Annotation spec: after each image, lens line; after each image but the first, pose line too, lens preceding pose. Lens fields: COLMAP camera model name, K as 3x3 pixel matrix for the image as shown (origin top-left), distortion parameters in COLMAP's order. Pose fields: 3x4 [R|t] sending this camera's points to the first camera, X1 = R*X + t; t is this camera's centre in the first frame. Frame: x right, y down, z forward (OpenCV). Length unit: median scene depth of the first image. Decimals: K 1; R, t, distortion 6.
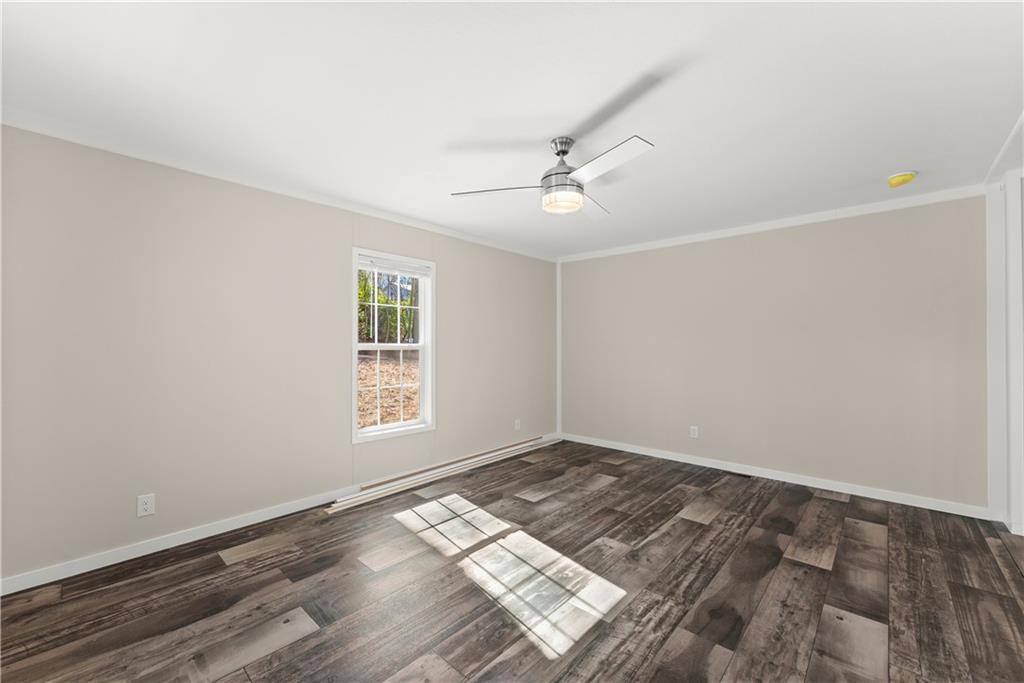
lens RADIAL K [[416.5, 0, 506.1], [0, 416.5, 344.3], [0, 0, 1]] dist [0.000614, 0.000290]
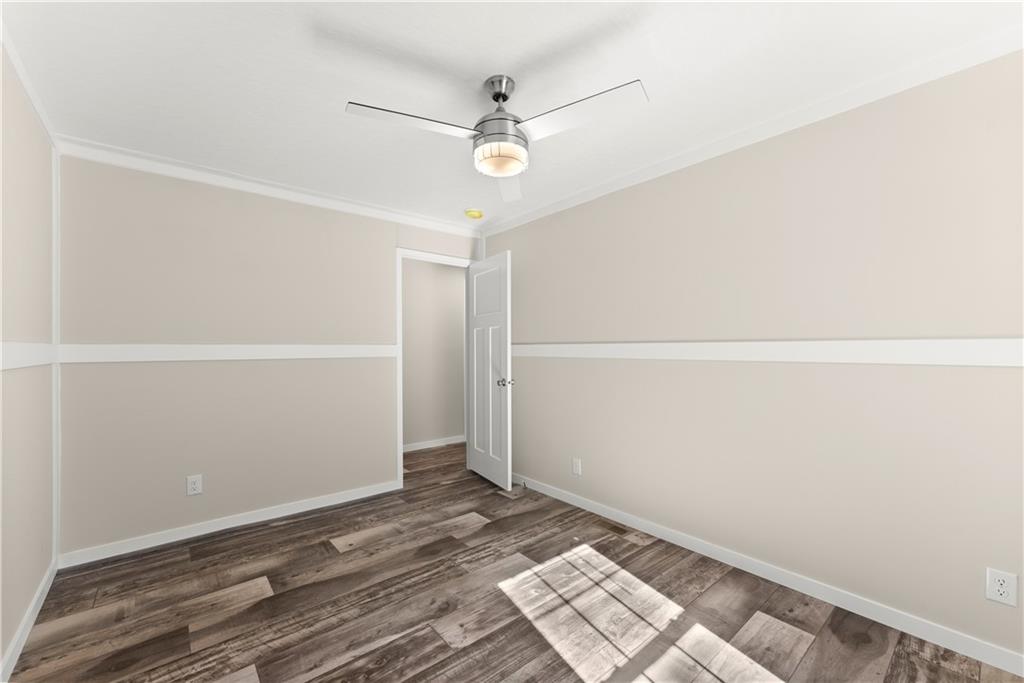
lens RADIAL K [[416.5, 0, 512.9], [0, 416.5, 349.1], [0, 0, 1]] dist [0.000614, 0.000290]
pose [[-0.992909, -0.000062, 0.118874, 0.074998], [0.000354, 0.999994, 0.003480, 0.003190], [-0.118873, 0.003497, -0.992903, 1.679752]]
